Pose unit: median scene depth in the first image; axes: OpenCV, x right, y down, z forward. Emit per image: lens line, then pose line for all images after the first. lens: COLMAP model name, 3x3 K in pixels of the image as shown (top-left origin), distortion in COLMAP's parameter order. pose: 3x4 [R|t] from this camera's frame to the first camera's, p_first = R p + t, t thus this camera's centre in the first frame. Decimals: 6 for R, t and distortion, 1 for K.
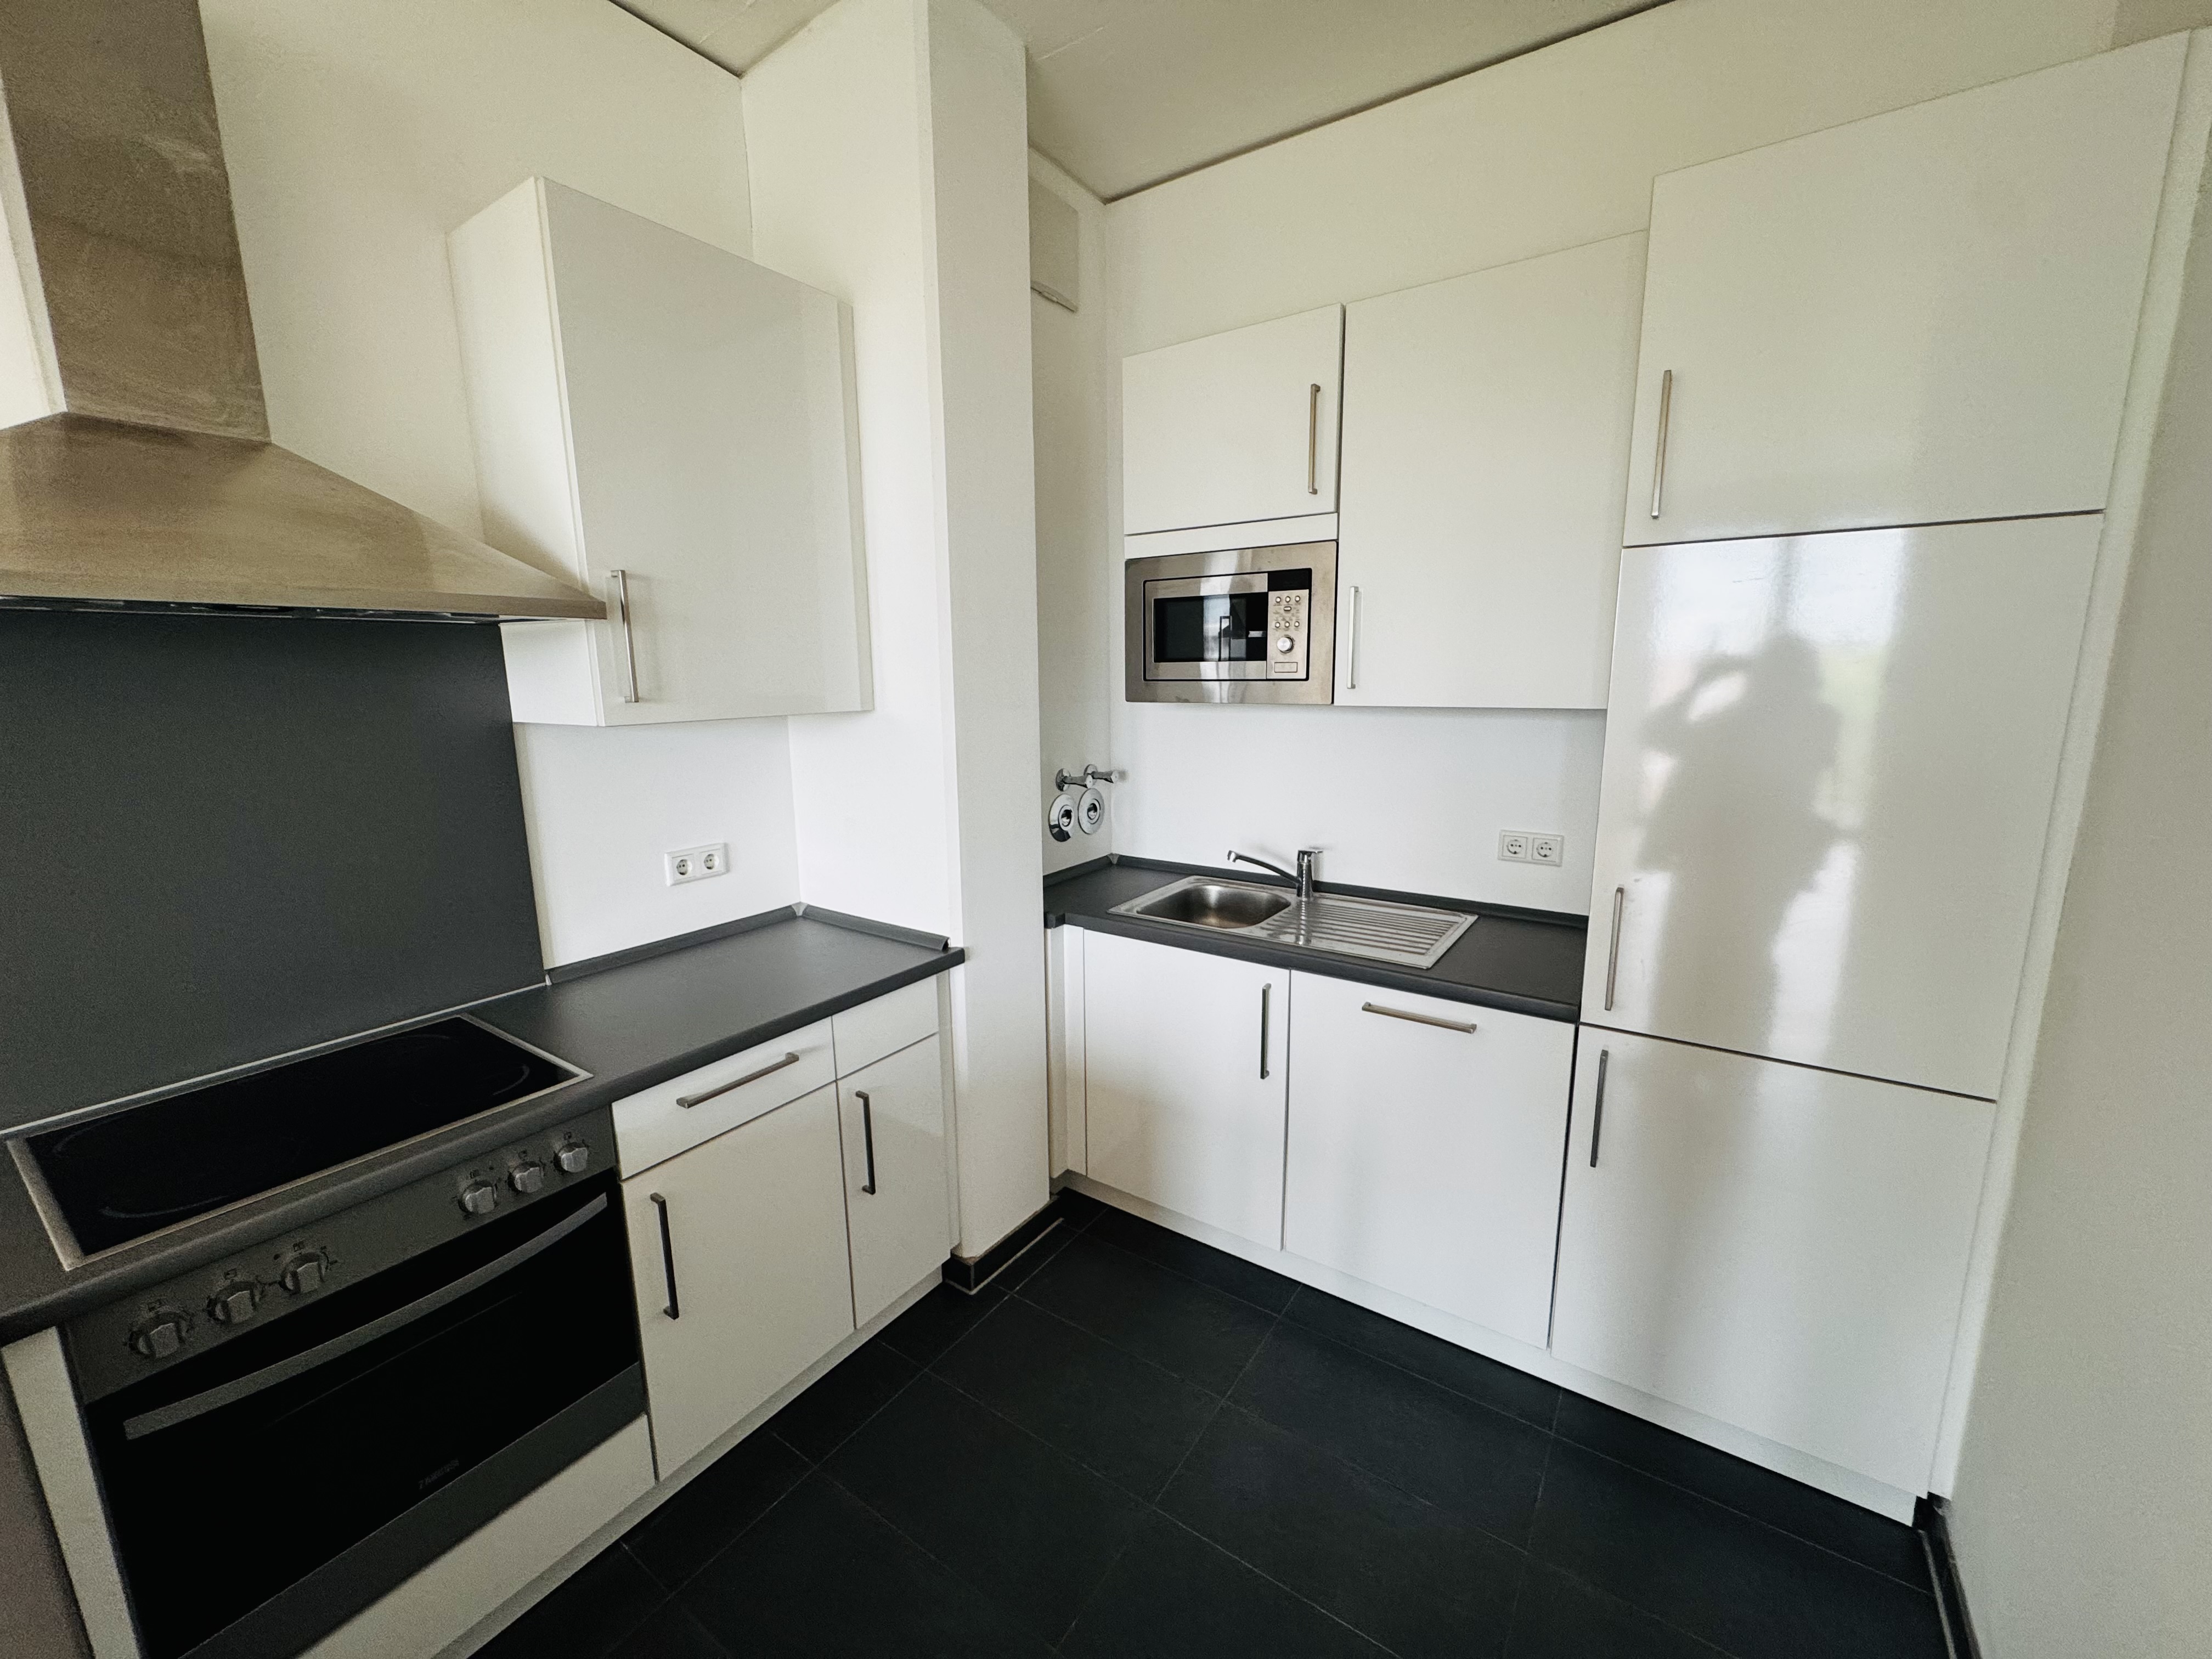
lens RADIAL K [[885.2, 0, 1107.2], [0, 885.2, 823.3], [0, 0, 1]] dist [-0.003054, 0.000492]
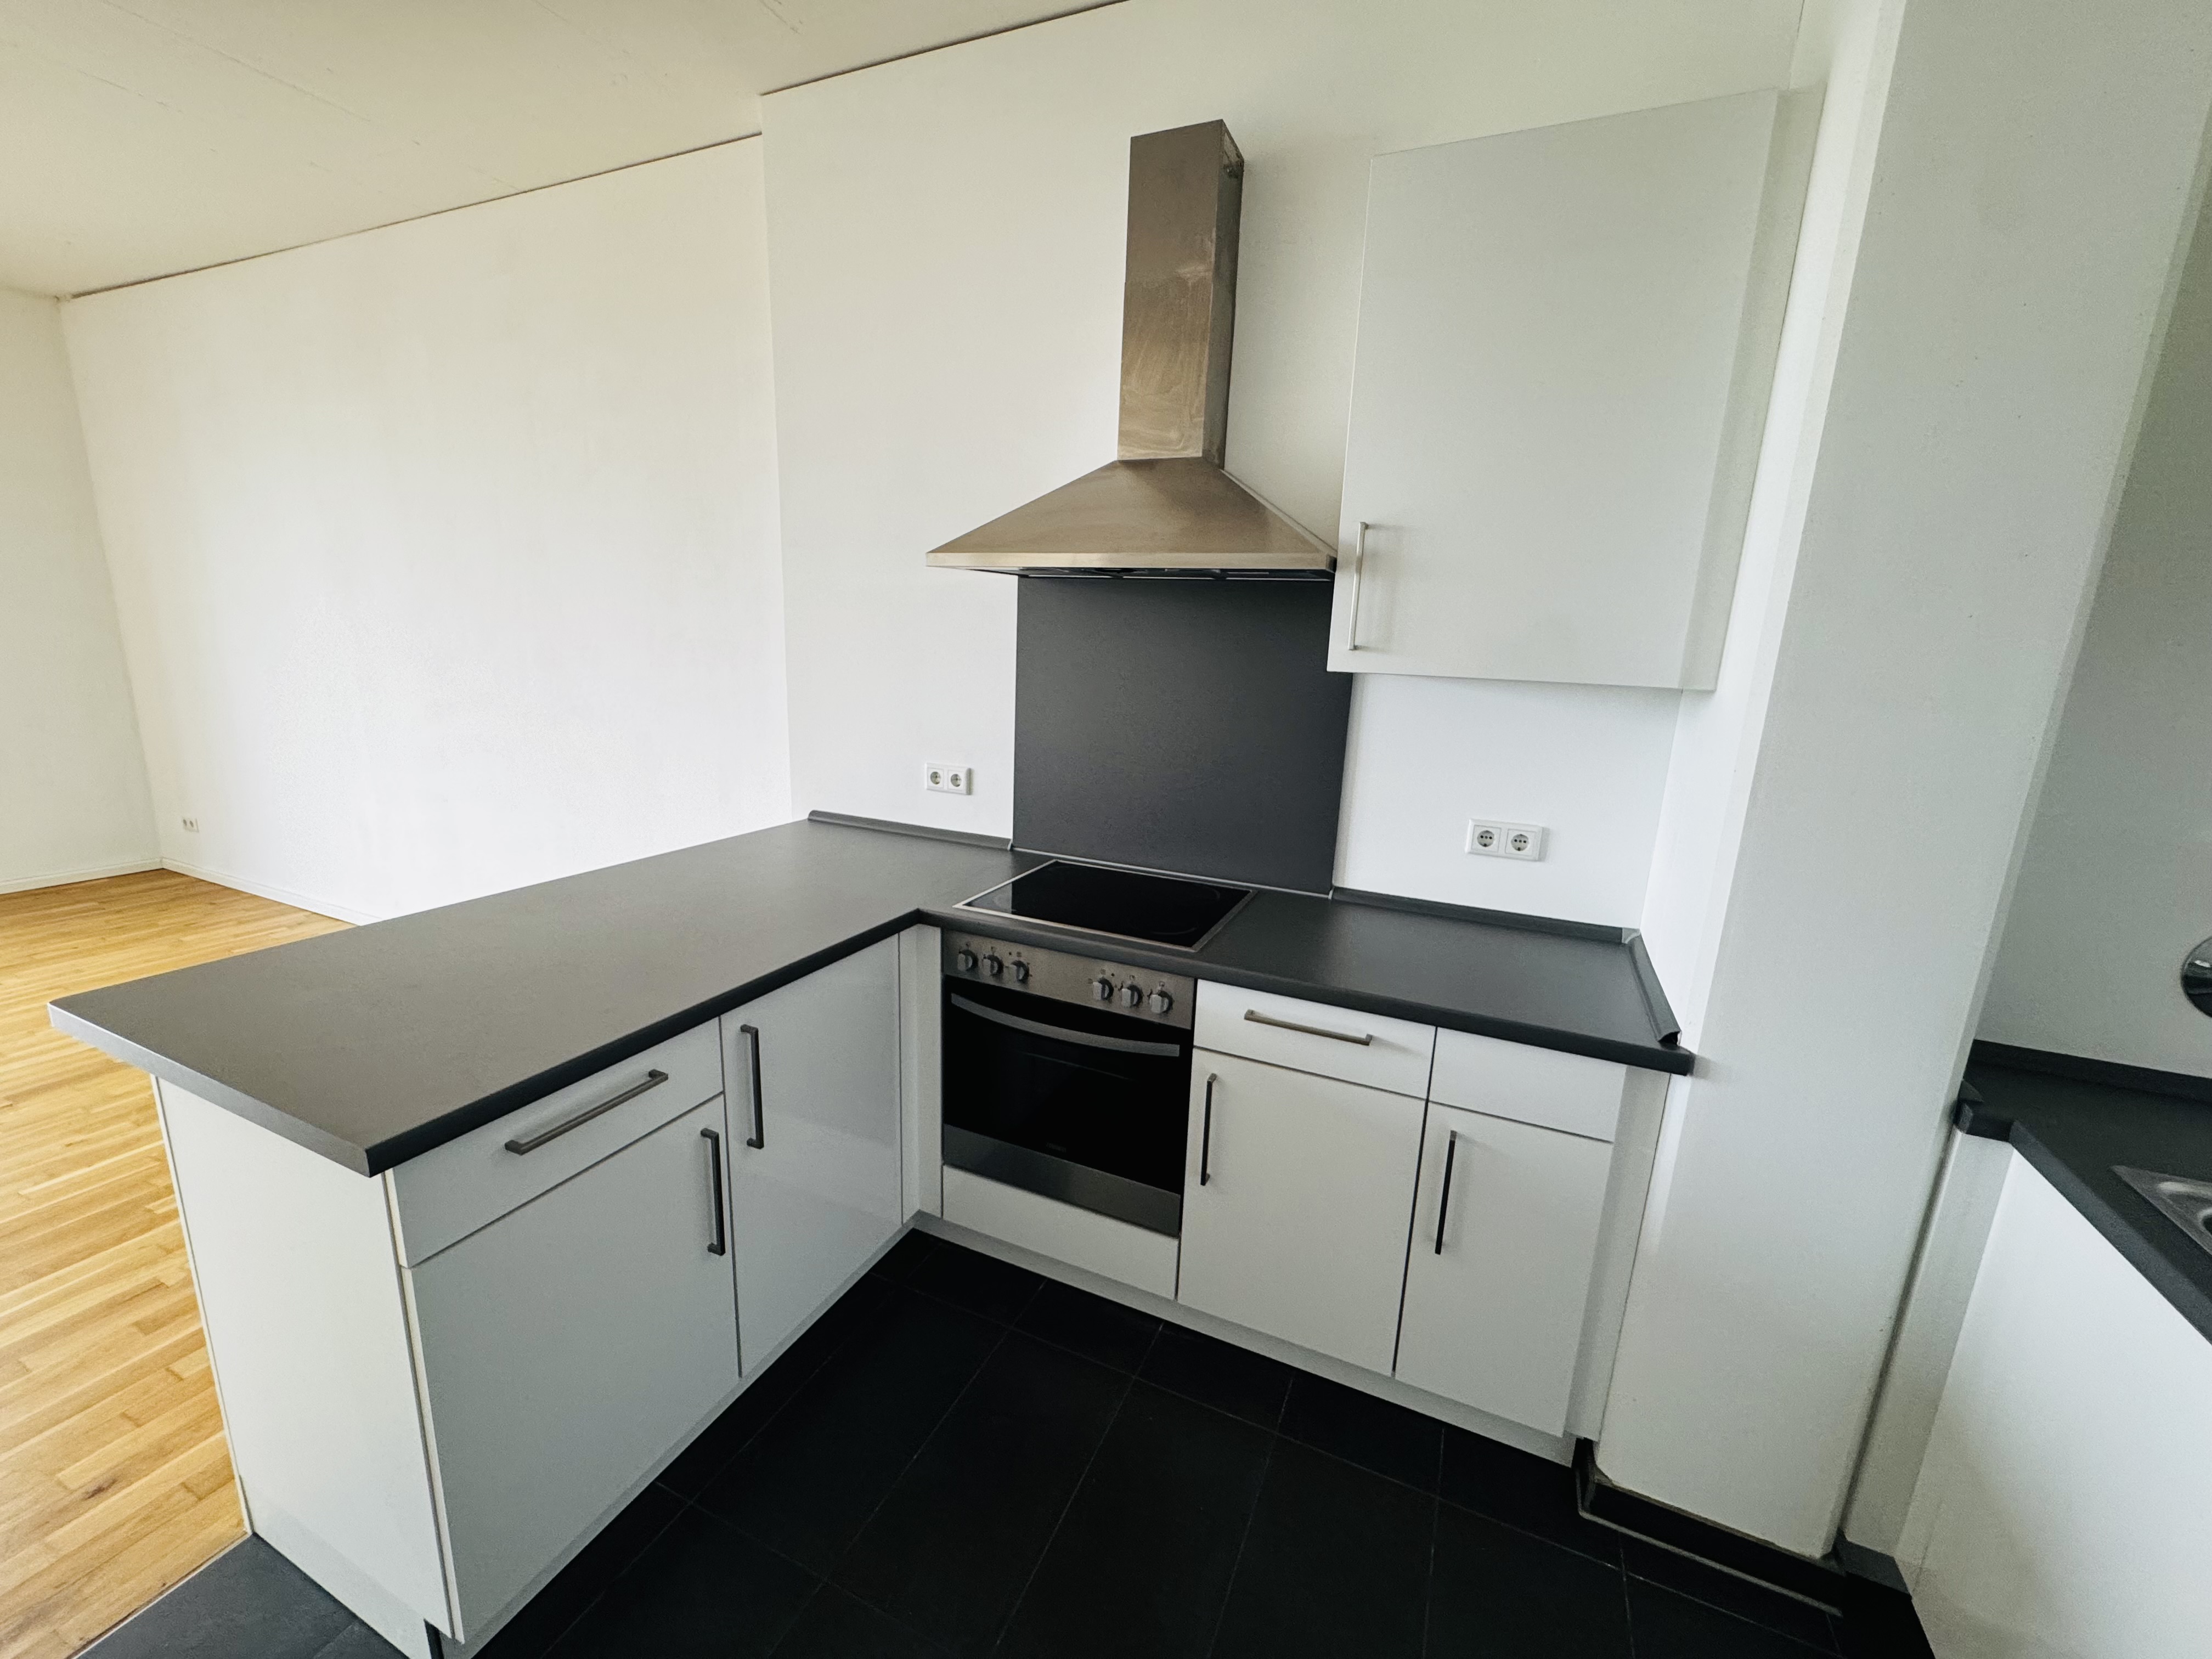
lens RADIAL K [[885.2, 0, 1096.3], [0, 885.2, 824.6], [0, 0, 1]] dist [-0.003054, 0.000492]
pose [[0.173707, 0.224859, -0.958783, 0.434637], [-0.210014, 0.959646, 0.187012, -0.066596], [0.962144, 0.168872, 0.213920, 0.487783]]
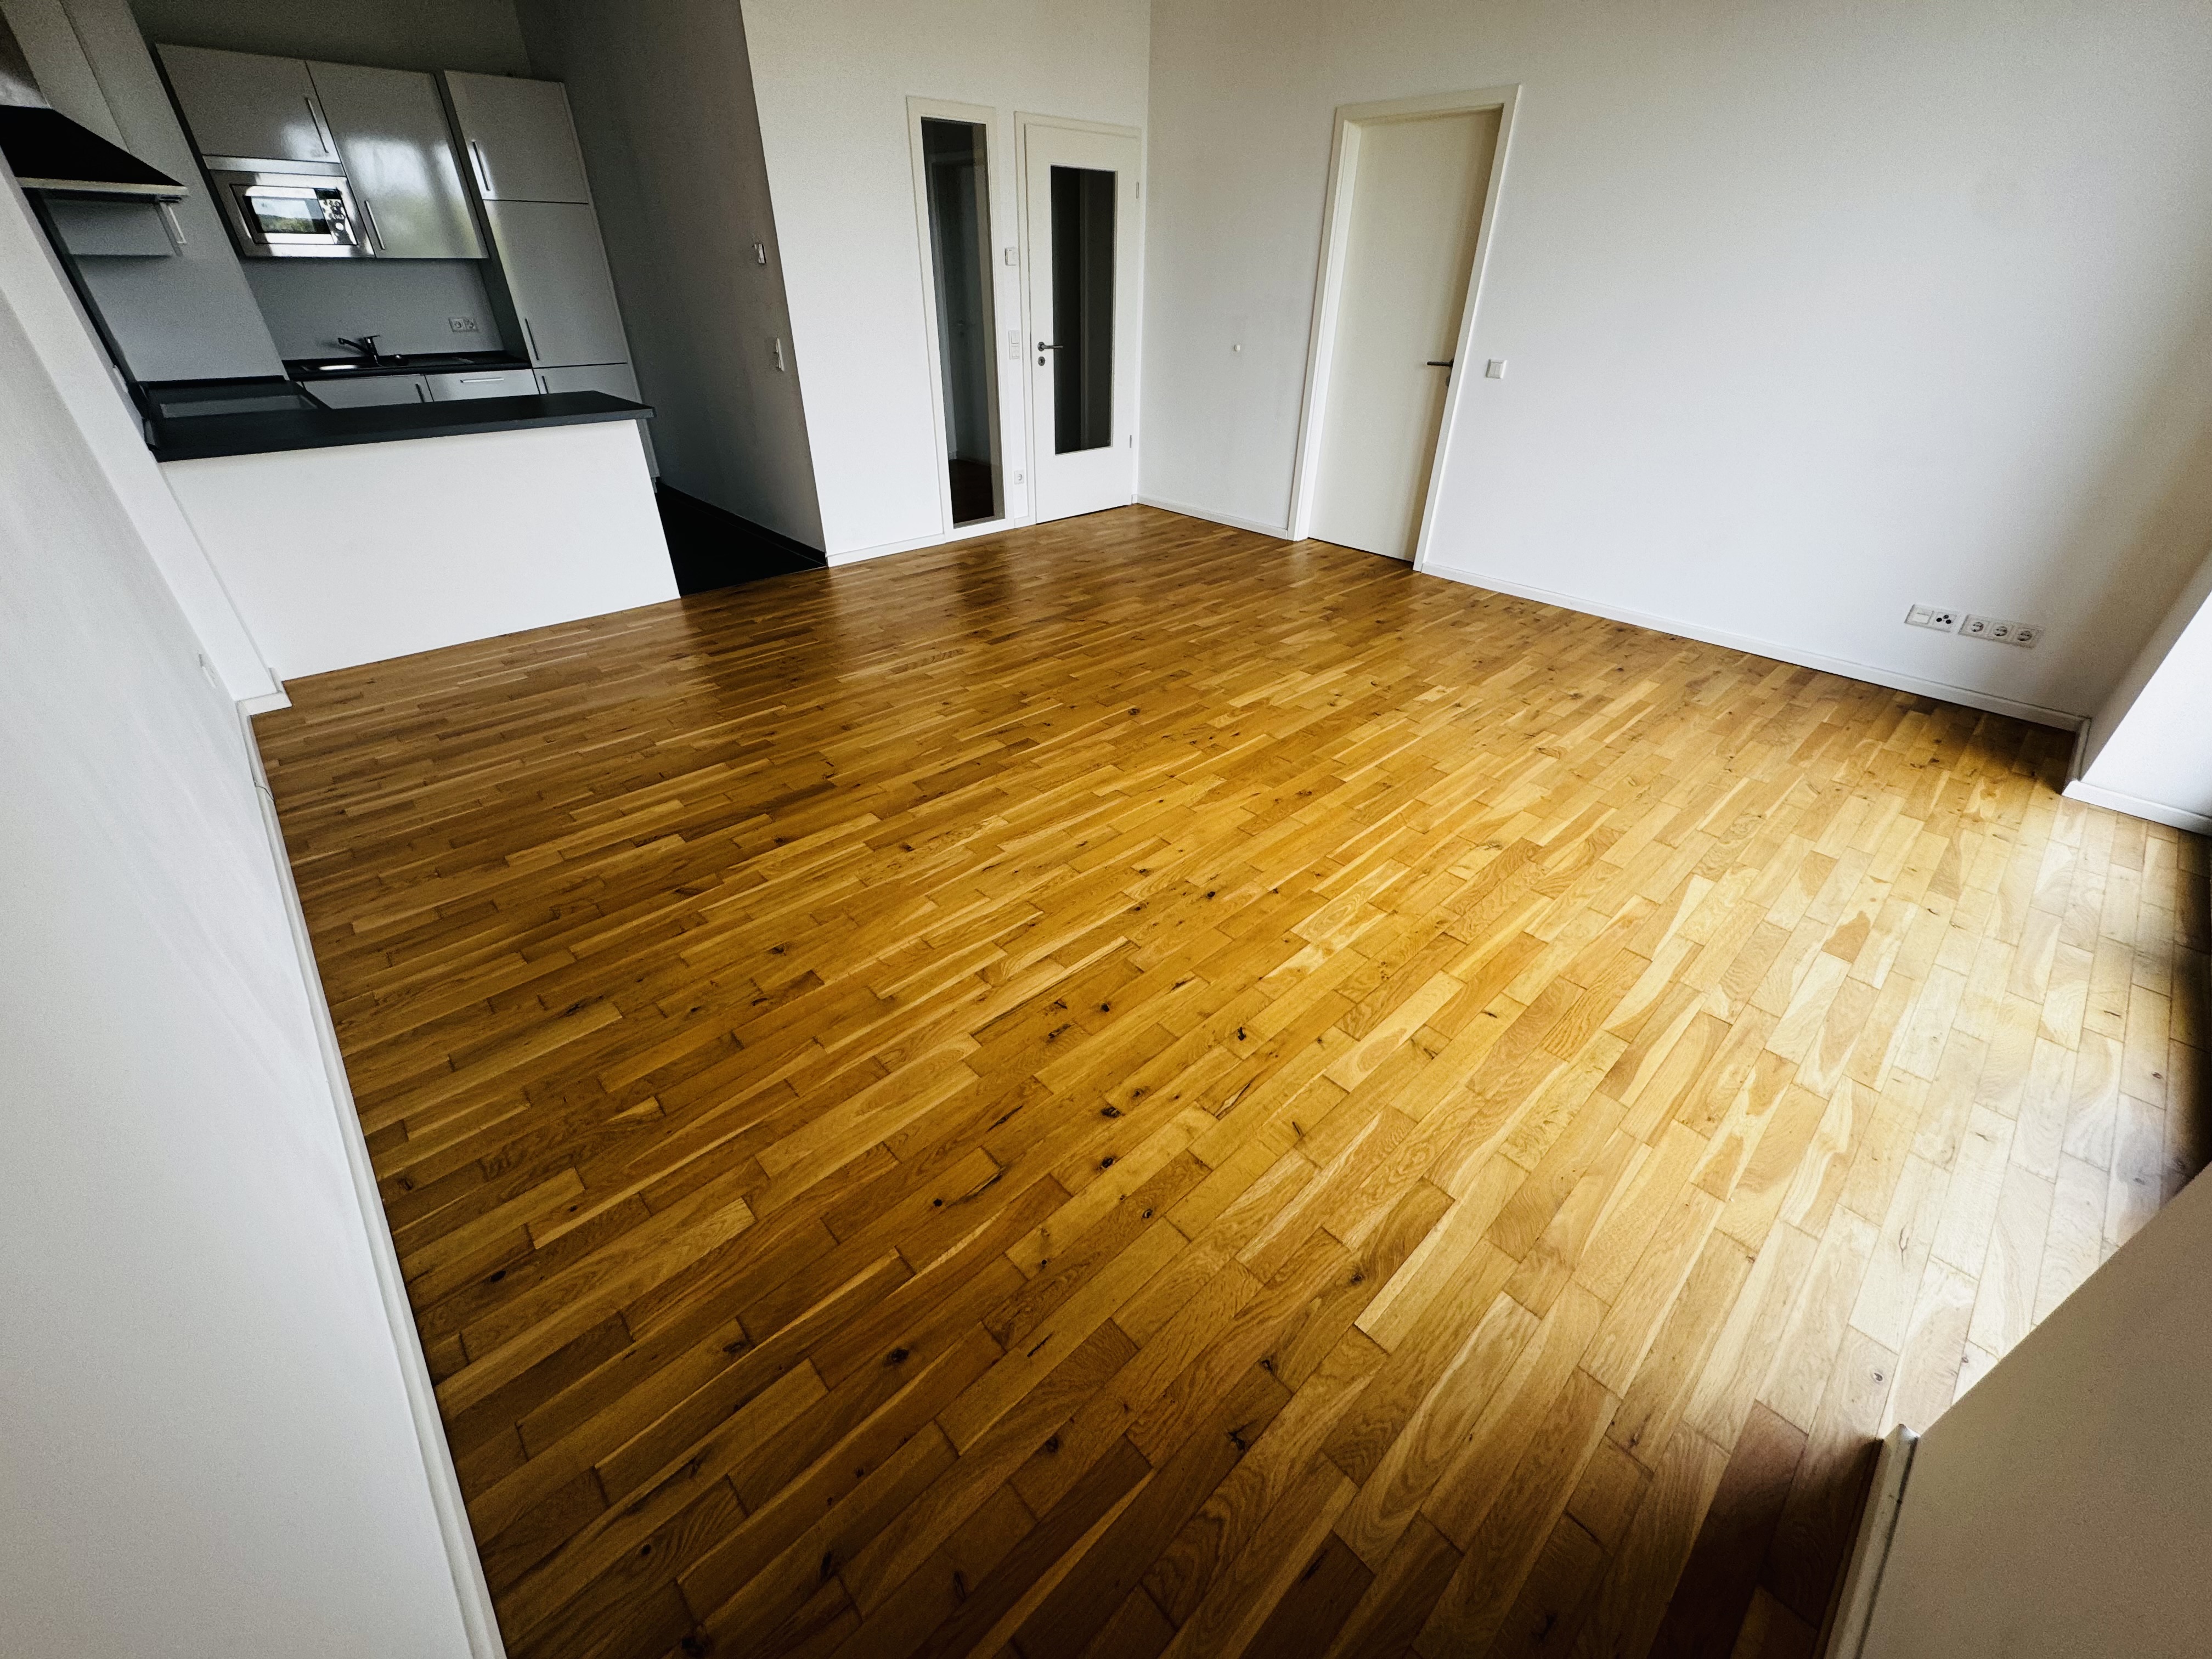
lens RADIAL K [[885.2, 0, 1097.8], [0, 885.2, 822.7], [0, 0, 1]] dist [-0.003054, 0.000492]
pose [[0.220650, -0.509993, 0.831397, -2.622113], [0.157598, 0.859847, 0.485619, 0.413321], [-0.962536, 0.023875, 0.270099, -1.892401]]
